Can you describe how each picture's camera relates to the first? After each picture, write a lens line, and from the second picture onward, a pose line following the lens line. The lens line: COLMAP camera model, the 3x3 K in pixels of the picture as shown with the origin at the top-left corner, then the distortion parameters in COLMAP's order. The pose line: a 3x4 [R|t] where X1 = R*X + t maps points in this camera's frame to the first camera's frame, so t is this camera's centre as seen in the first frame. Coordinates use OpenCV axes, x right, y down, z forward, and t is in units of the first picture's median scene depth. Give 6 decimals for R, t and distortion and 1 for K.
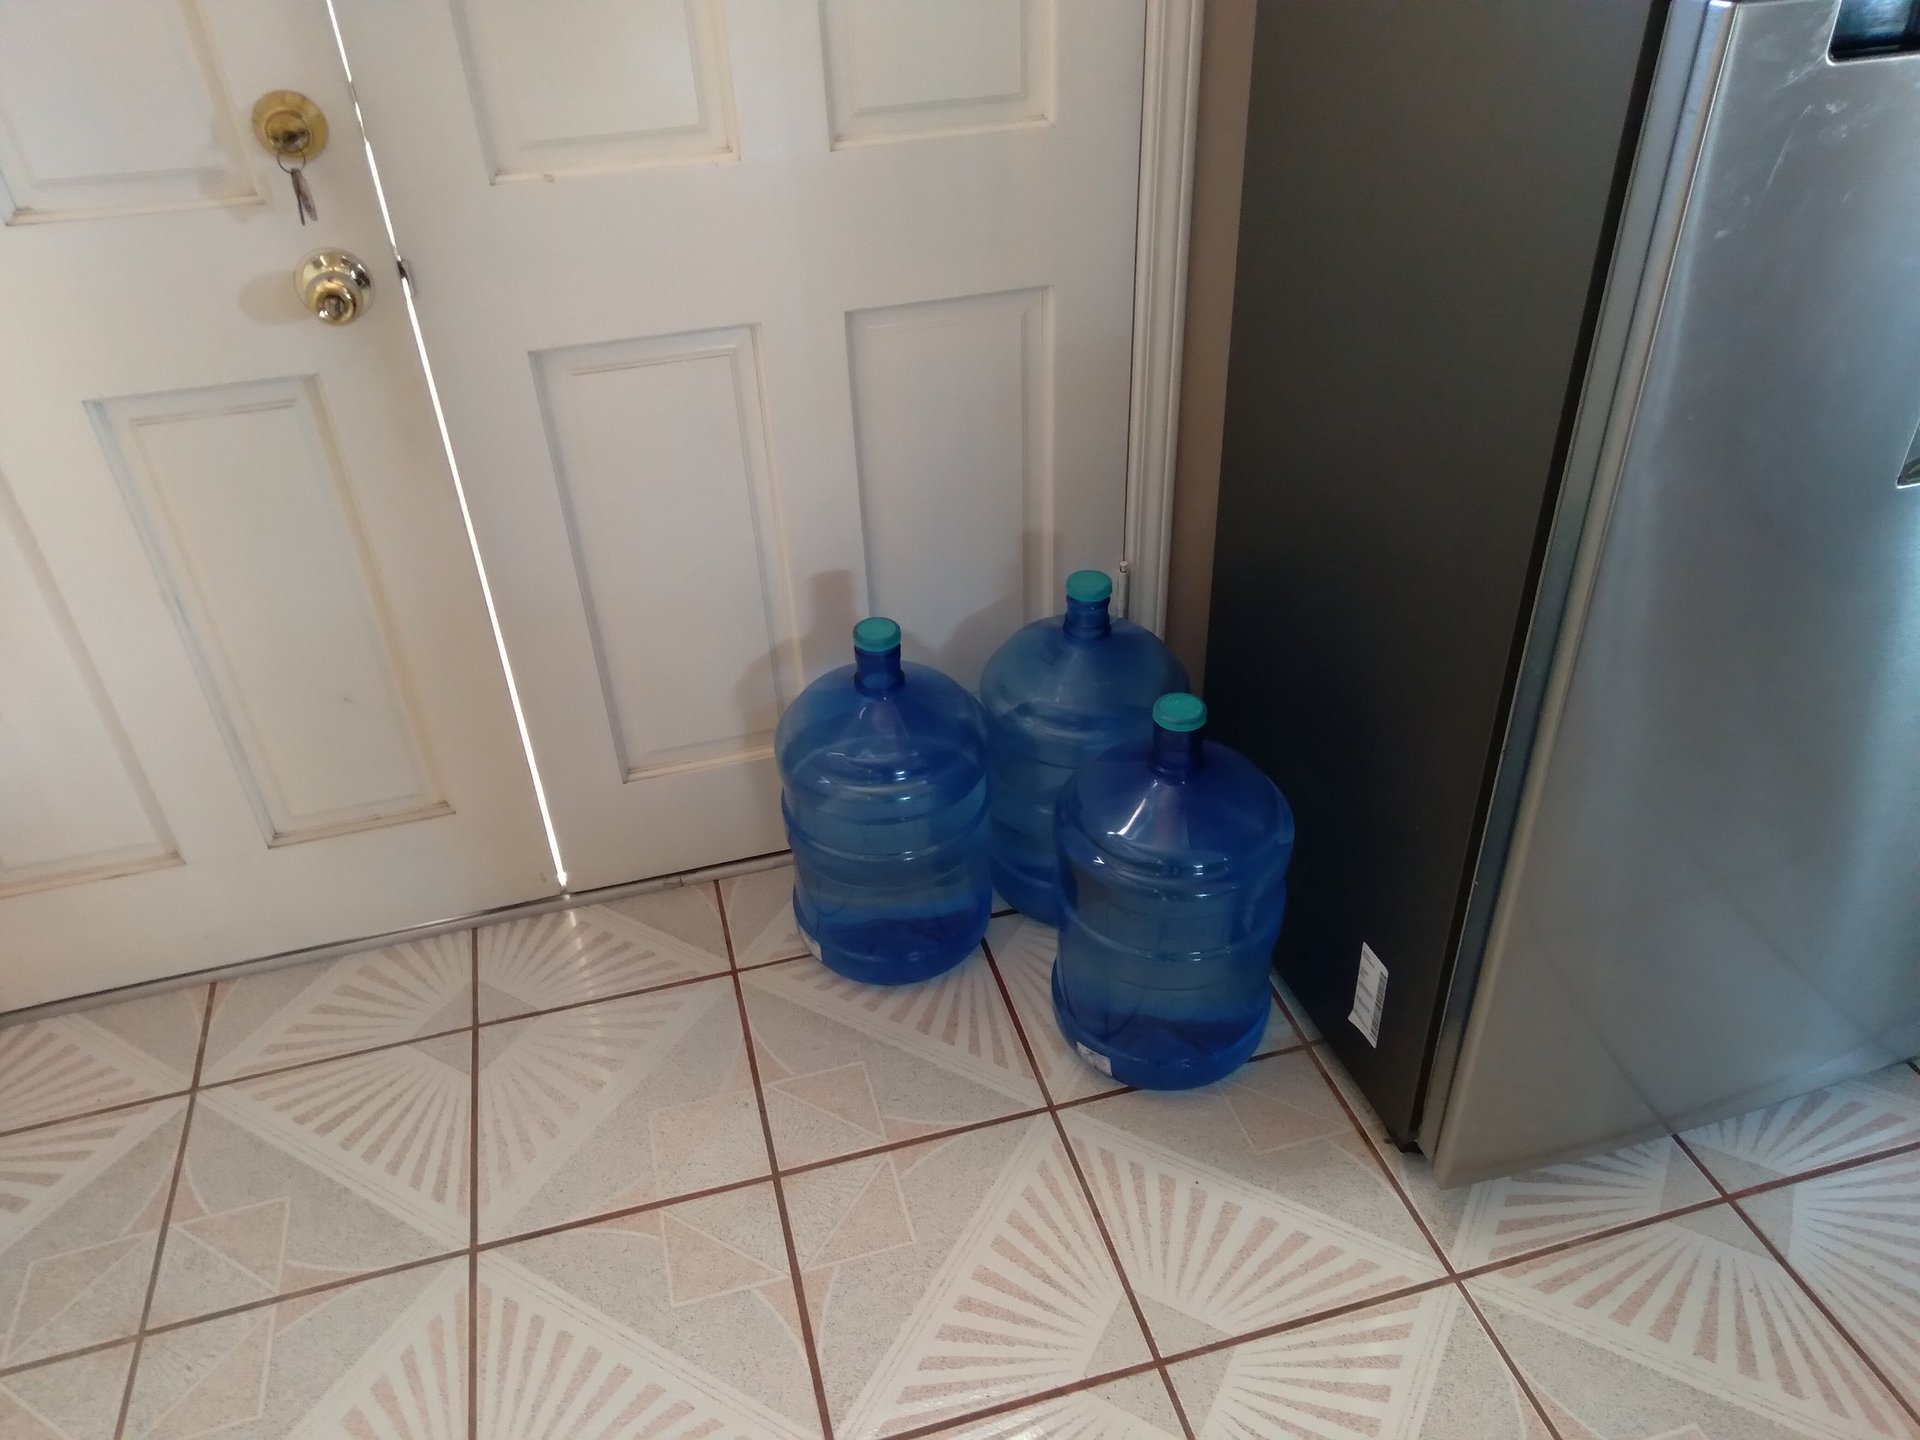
lens RADIAL K [[1448.7, 0, 961.9], [0, 1448.7, 720.2], [0, 0, 1]] dist [0.004158, 0.015558]
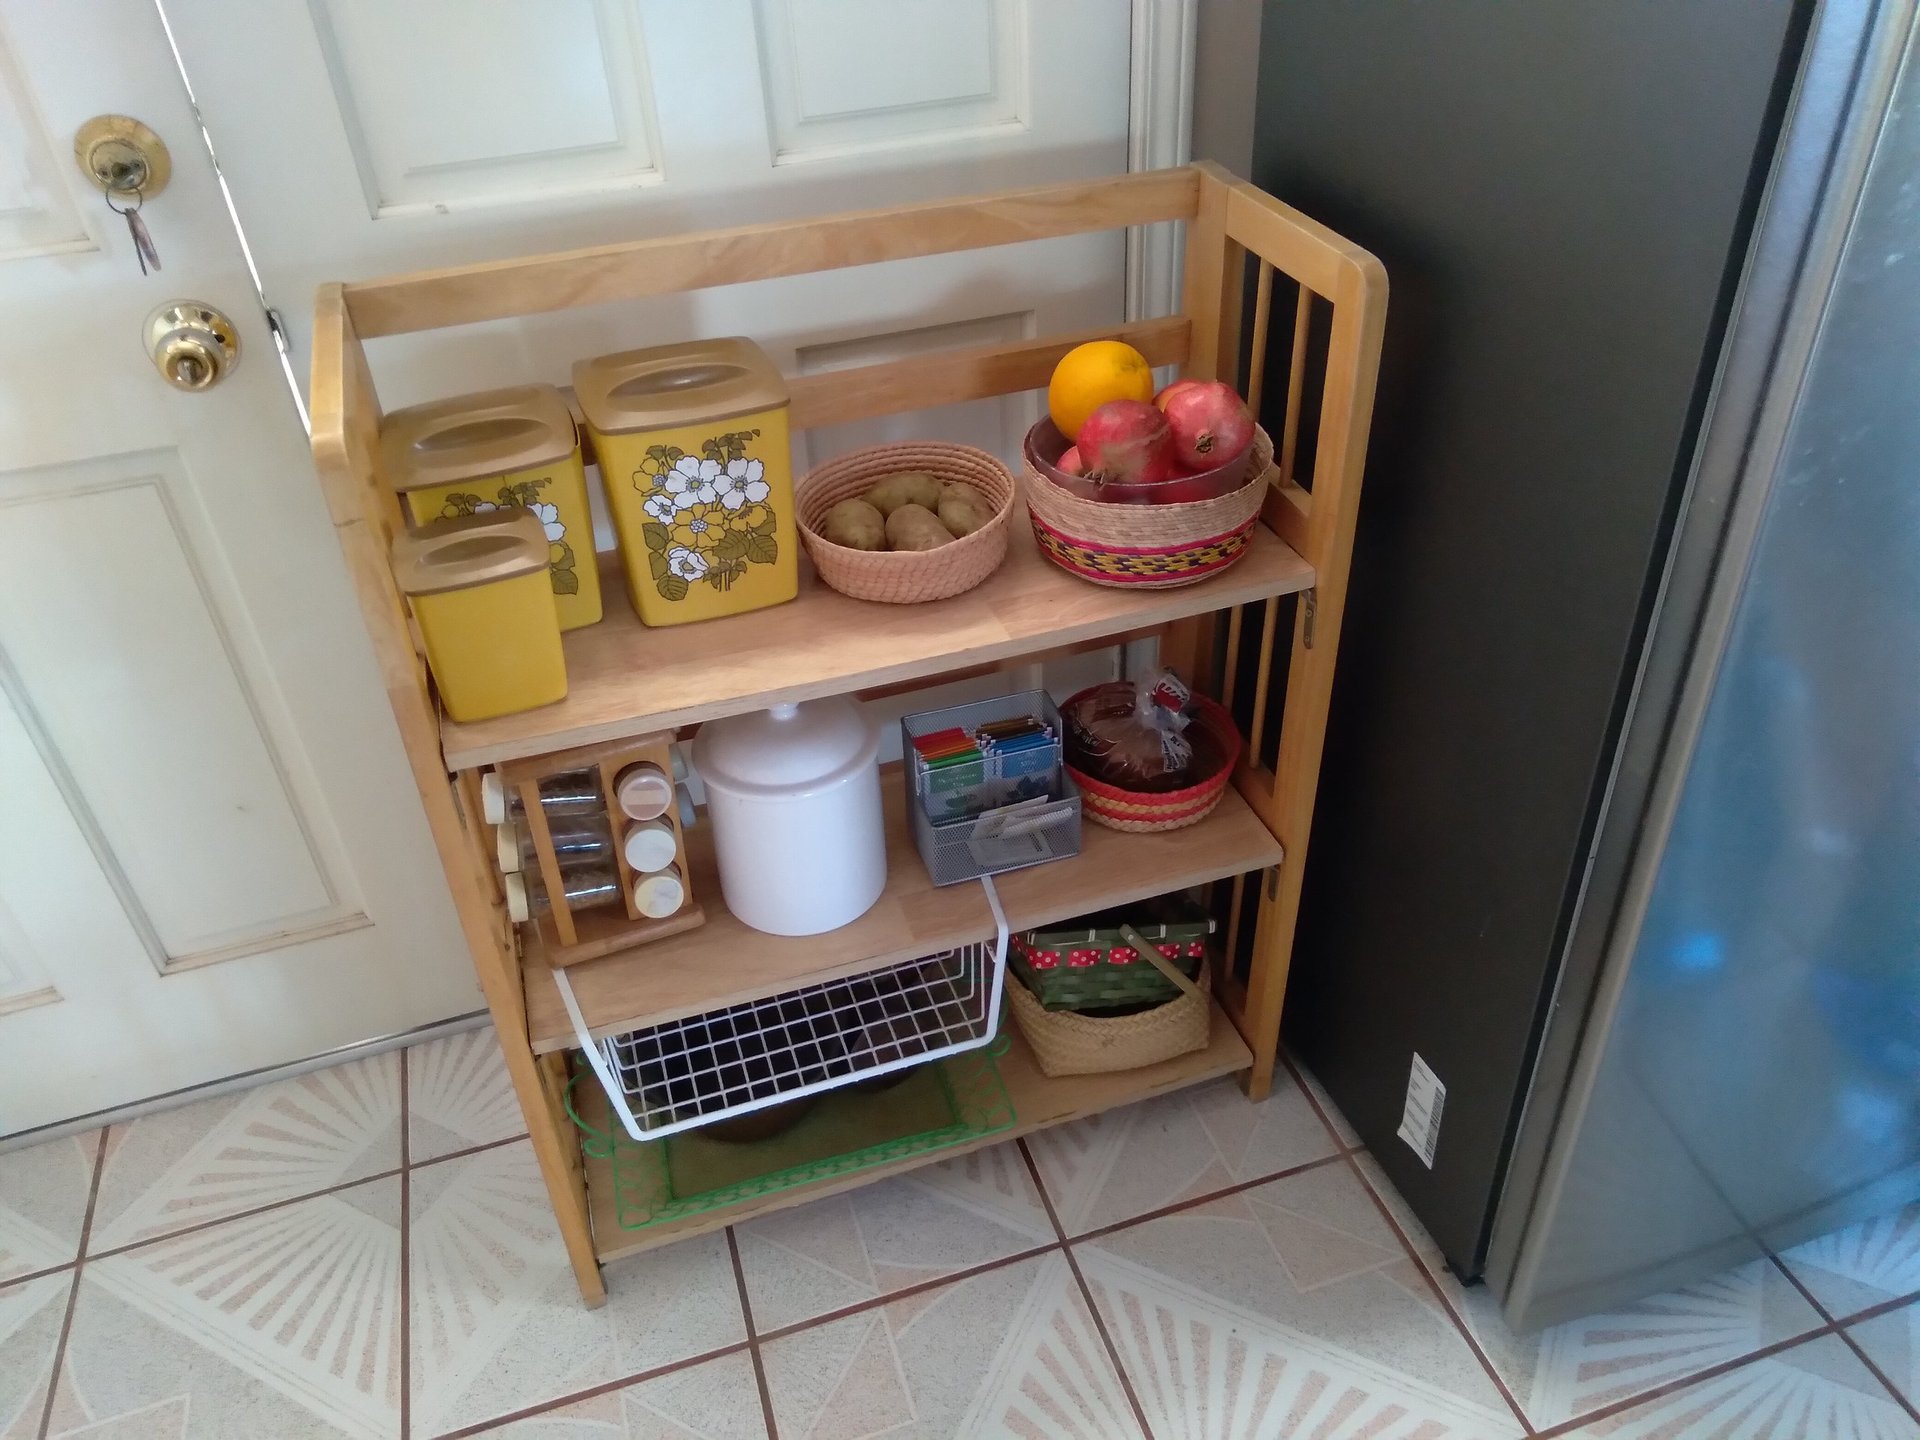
lens RADIAL K [[1448.7, 0, 963.0], [0, 1448.7, 717.3], [0, 0, 1]] dist [0.004158, 0.015558]
pose [[0.999112, -0.035722, 0.022338, -0.008288], [0.035552, 0.999336, 0.007973, -0.064852], [-0.022608, -0.007172, 0.999719, 0.126922]]
